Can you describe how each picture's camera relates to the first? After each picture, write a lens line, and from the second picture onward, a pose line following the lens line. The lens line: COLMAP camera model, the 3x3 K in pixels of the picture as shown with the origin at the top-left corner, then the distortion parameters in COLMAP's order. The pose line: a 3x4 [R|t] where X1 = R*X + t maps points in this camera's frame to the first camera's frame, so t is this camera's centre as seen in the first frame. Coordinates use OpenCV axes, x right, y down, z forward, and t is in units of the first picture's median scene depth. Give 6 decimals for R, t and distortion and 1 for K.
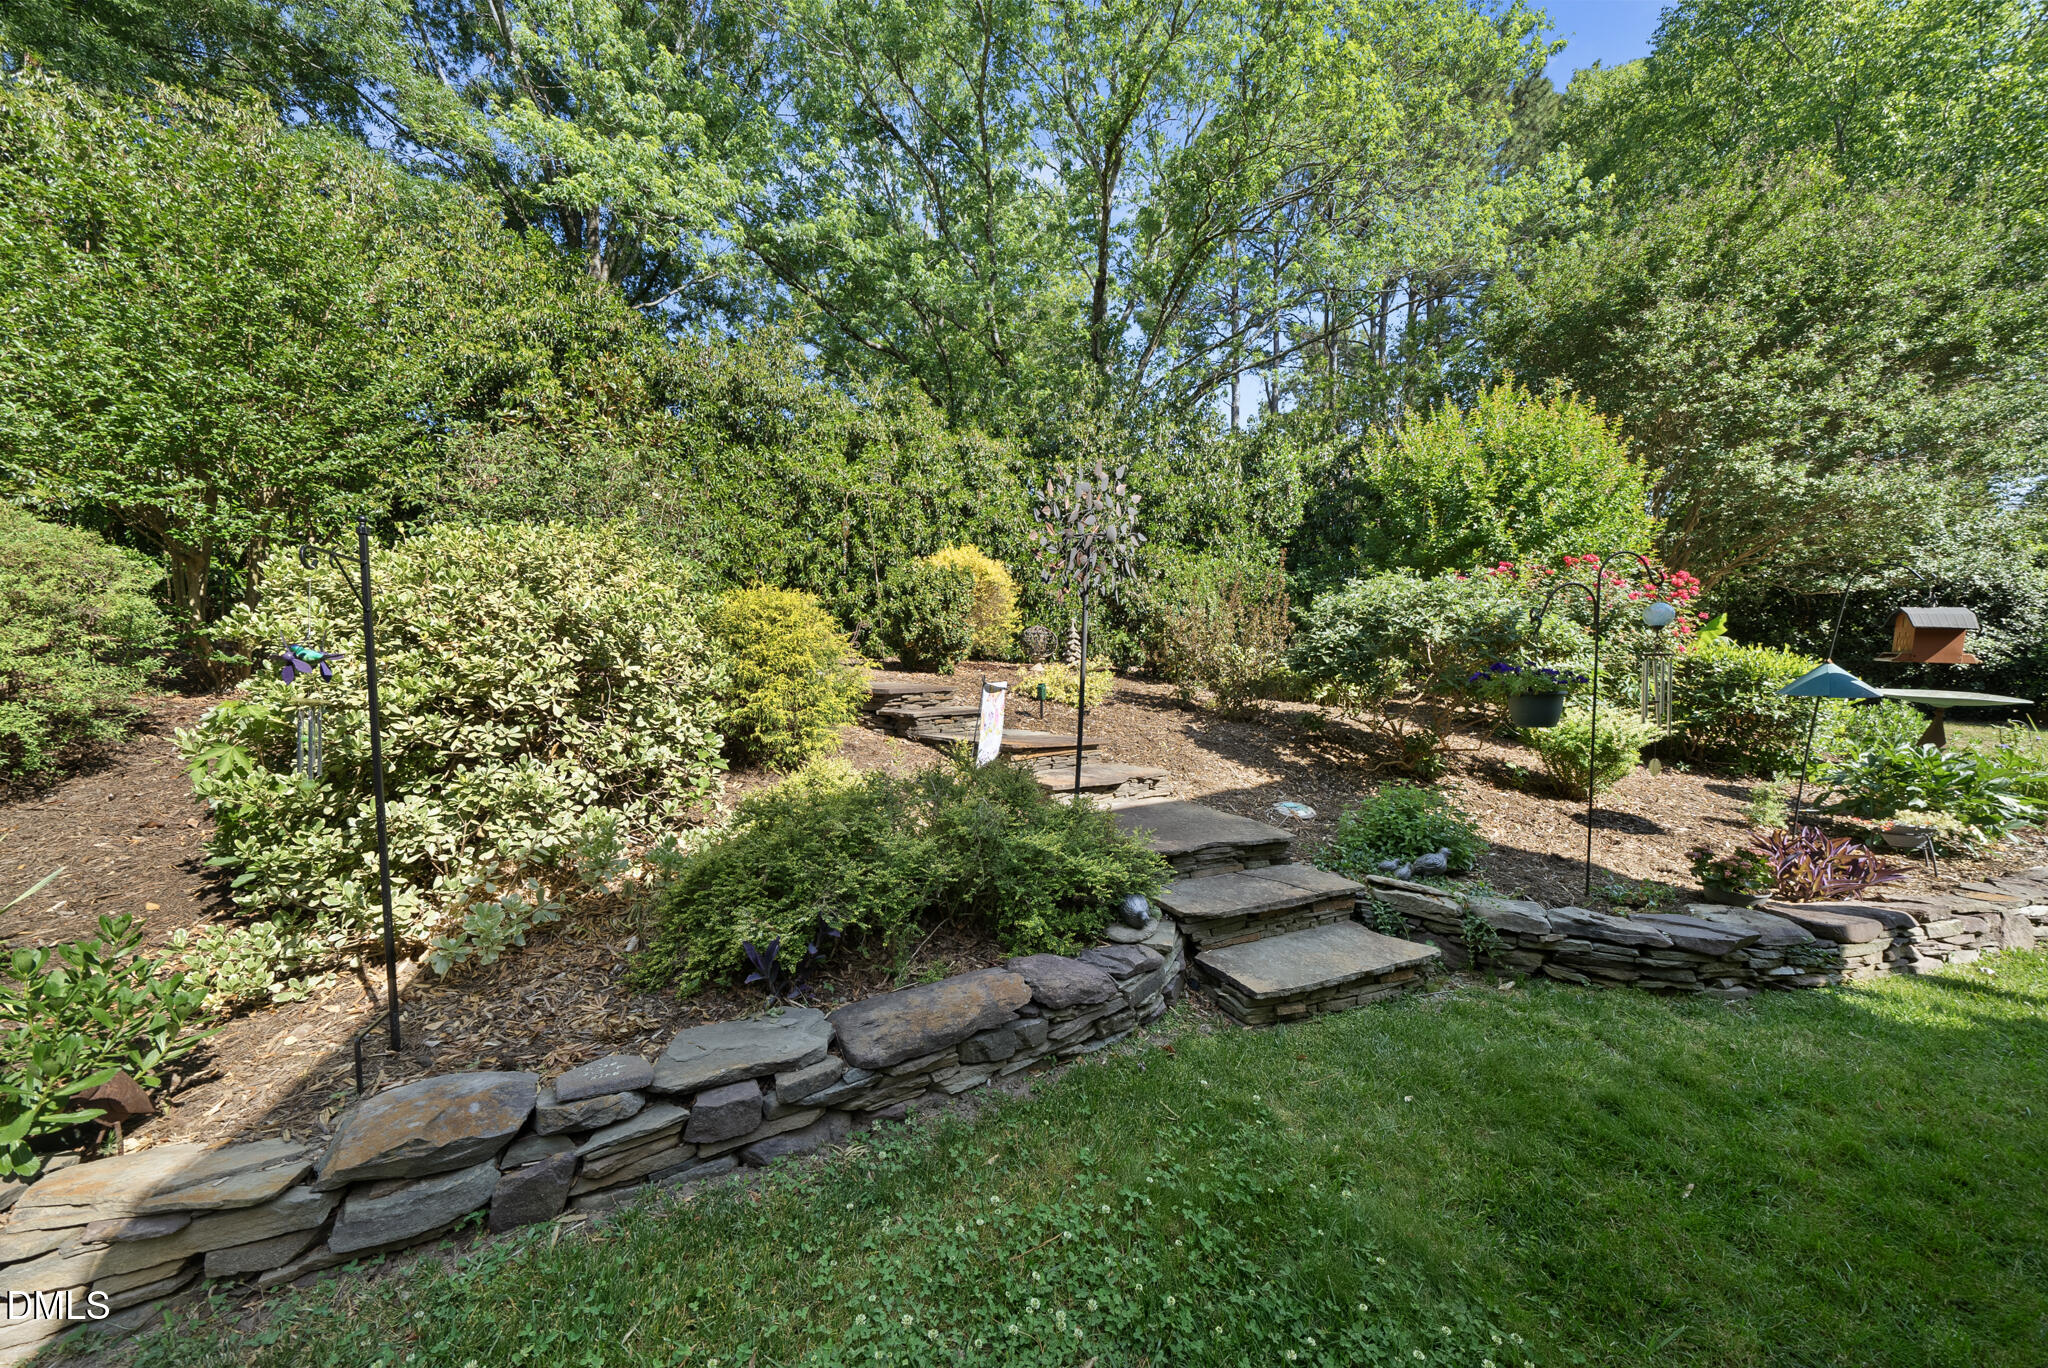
lens RADIAL K [[699.3, 0, 1021.8], [0, 699.3, 688.4], [0, 0, 1]] dist [-0.006114, 0.000018]
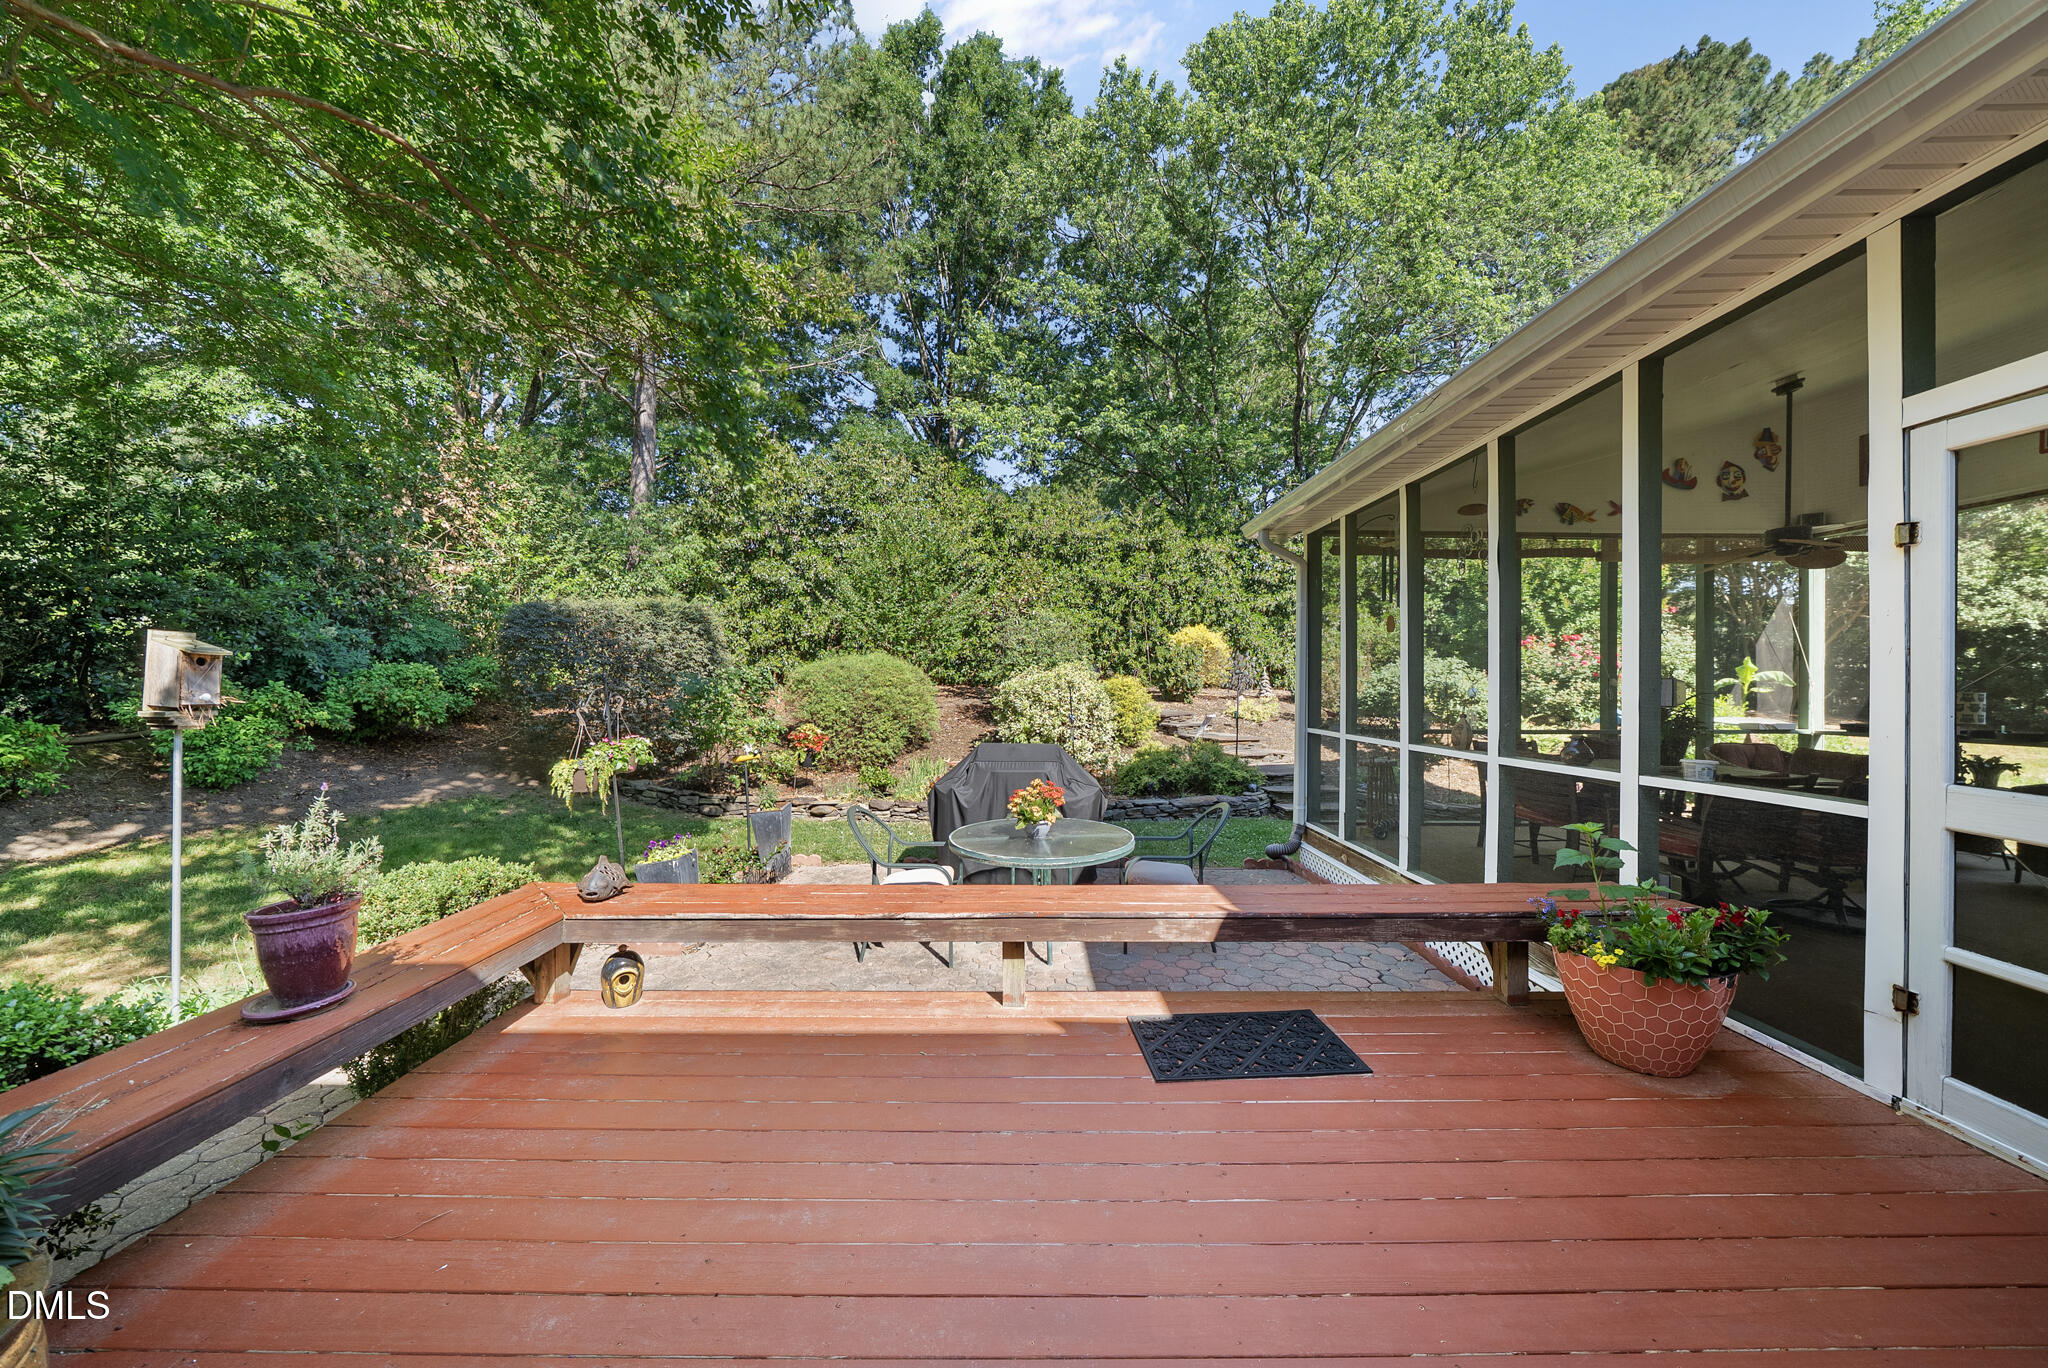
lens RADIAL K [[699.3, 0, 1021.8], [0, 699.3, 688.4], [0, 0, 1]] dist [-0.006114, 0.000018]
pose [[0.947277, -0.004746, -0.320380, 0.134076], [0.003655, 0.999985, -0.004008, -0.102361], [0.320394, 0.002626, 0.947281, -1.767879]]
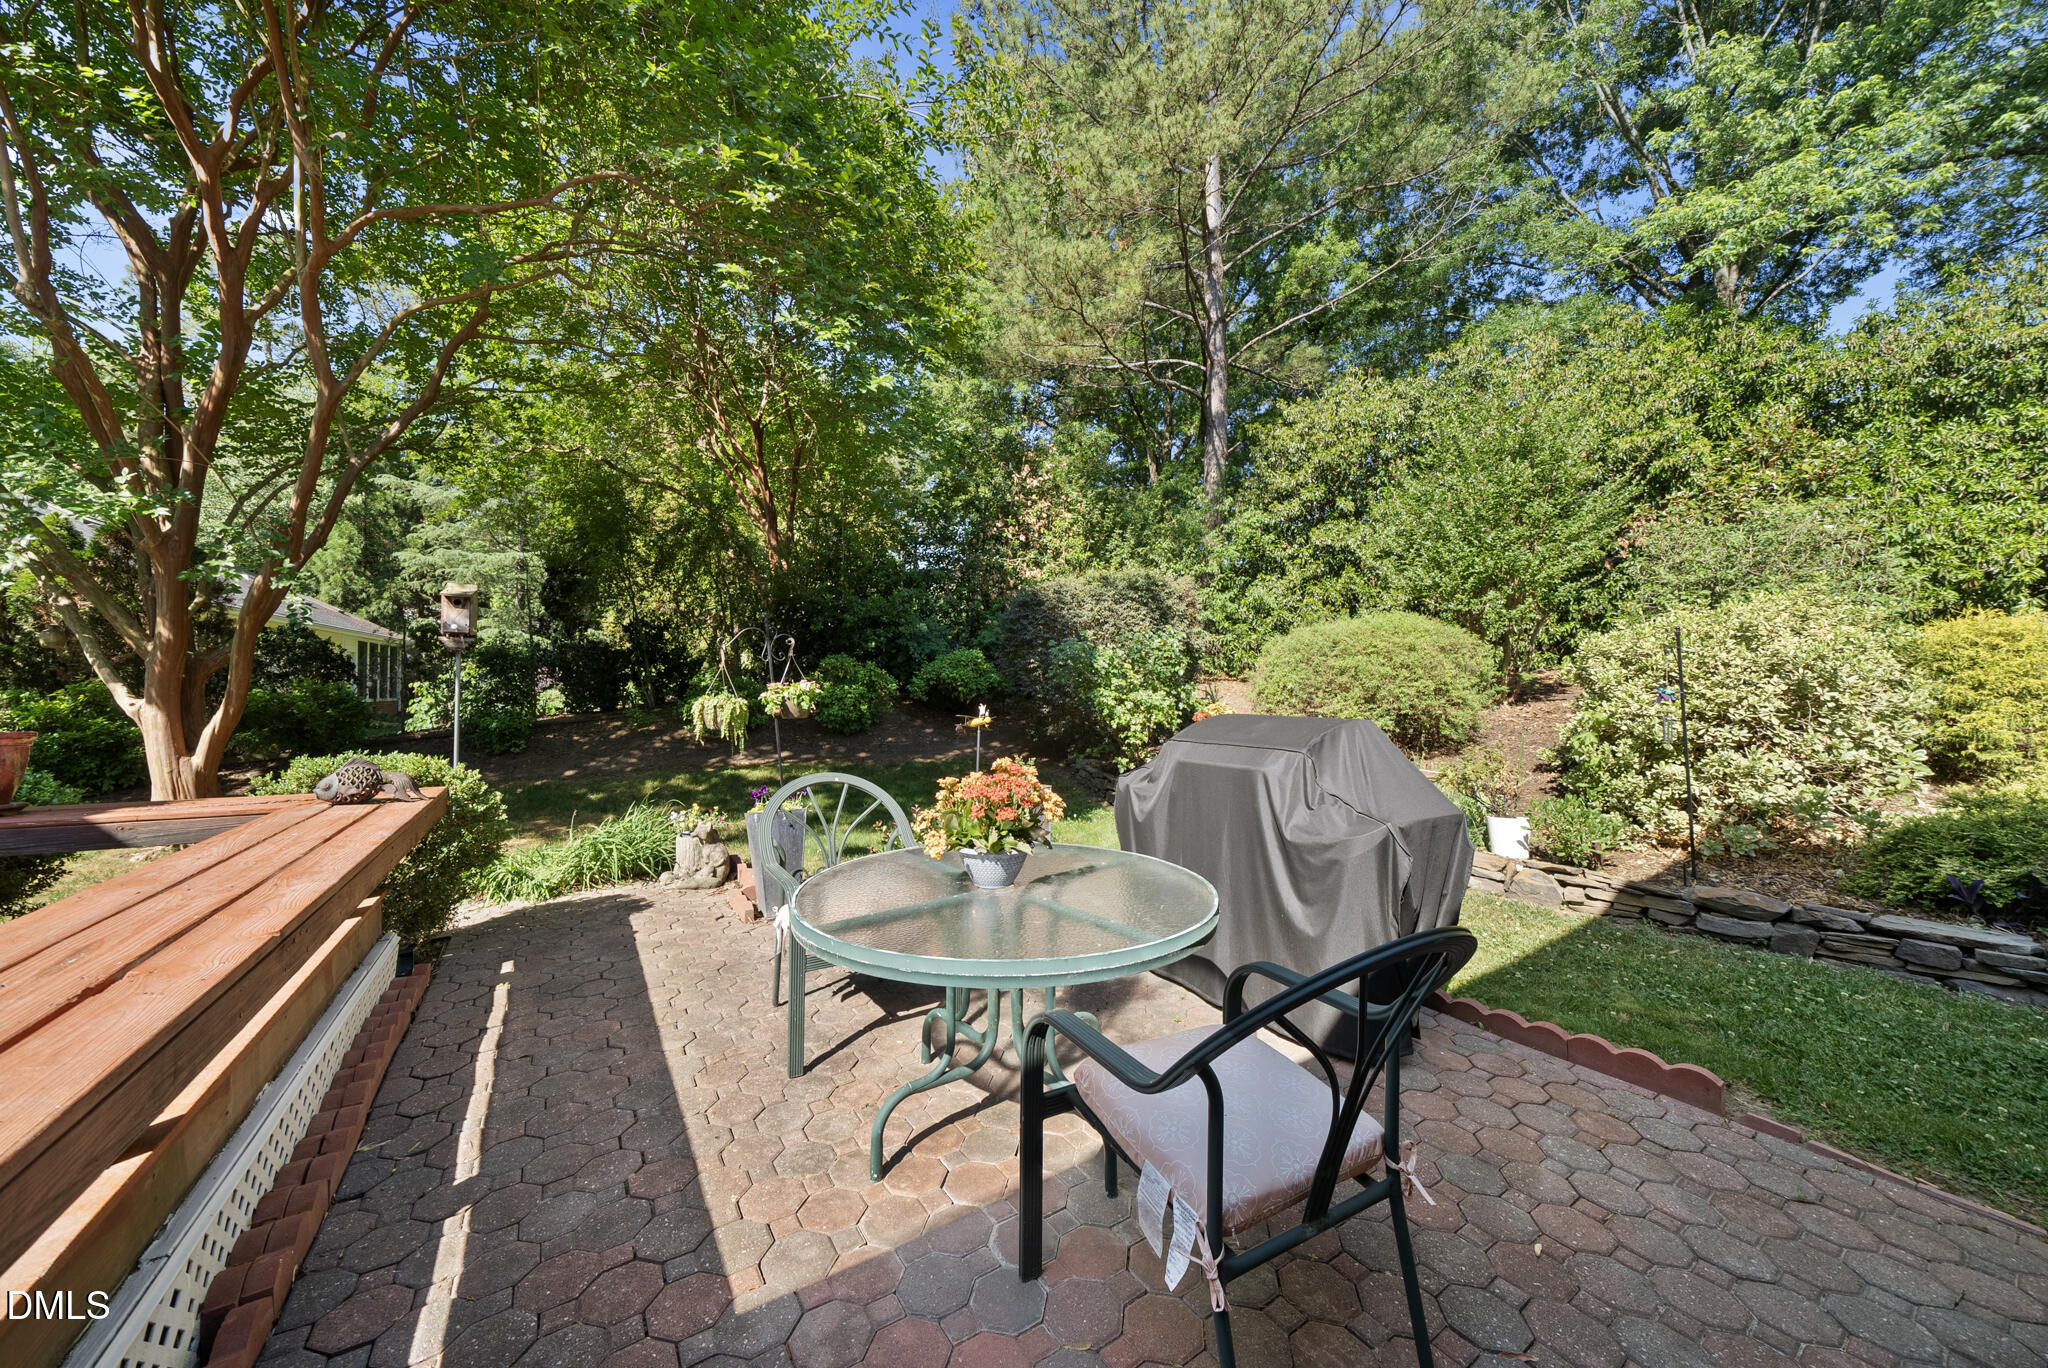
lens RADIAL K [[699.3, 0, 1021.8], [0, 699.3, 688.4], [0, 0, 1]] dist [-0.006114, 0.000018]
pose [[0.247972, -0.013702, -0.968670, 0.310579], [-0.013857, 0.999748, -0.017689, 0.005603], [0.968668, 0.017809, 0.247719, -0.730988]]
